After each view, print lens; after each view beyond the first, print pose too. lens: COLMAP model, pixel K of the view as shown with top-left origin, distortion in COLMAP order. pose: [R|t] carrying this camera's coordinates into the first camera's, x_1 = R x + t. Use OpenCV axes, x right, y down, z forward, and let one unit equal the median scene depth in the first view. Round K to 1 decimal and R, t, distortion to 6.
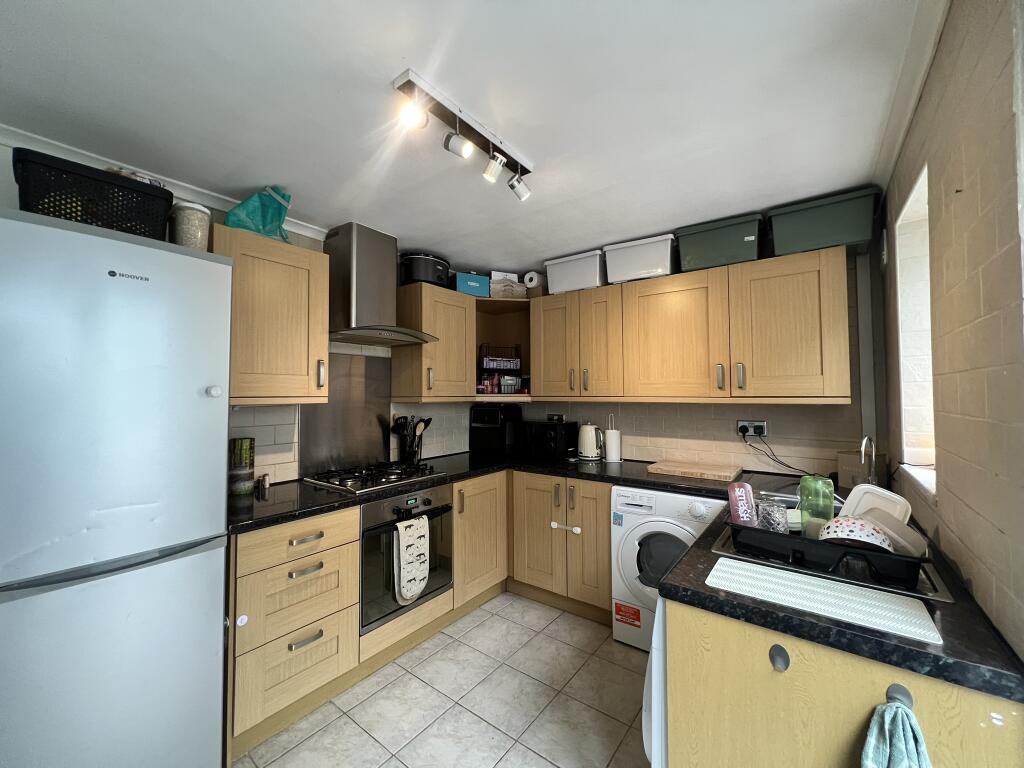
lens RADIAL K [[411.3, 0, 510.2], [0, 411.3, 380.7], [0, 0, 1]] dist [-0.000990, 0.000013]
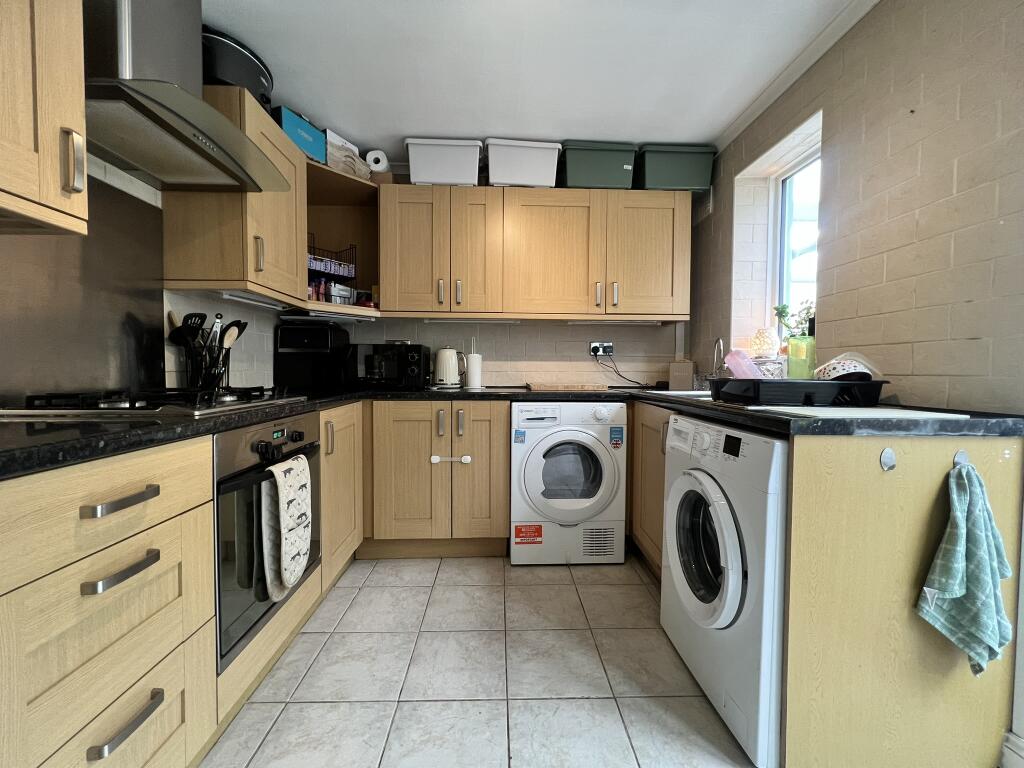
lens RADIAL K [[411.3, 0, 510.2], [0, 411.3, 380.7], [0, 0, 1]] dist [-0.000990, 0.000013]
pose [[0.776438, -0.009206, 0.630126, -0.322674], [-0.028249, 0.998380, 0.049394, 0.159719], [-0.629560, -0.056152, 0.774920, 0.292648]]
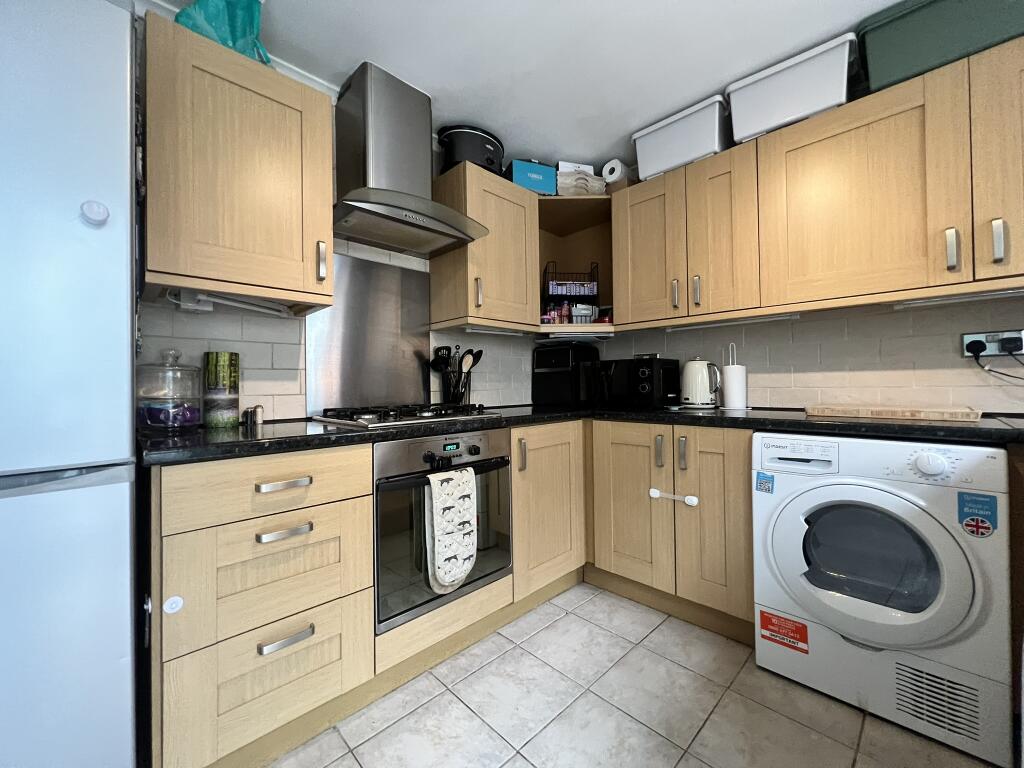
lens RADIAL K [[411.3, 0, 510.2], [0, 411.3, 380.7], [0, 0, 1]] dist [-0.000990, 0.000013]
pose [[0.989063, -0.009910, -0.147160, -0.034140], [0.013534, 0.999629, 0.023643, 0.151004], [0.146871, -0.025376, 0.988830, 0.298612]]
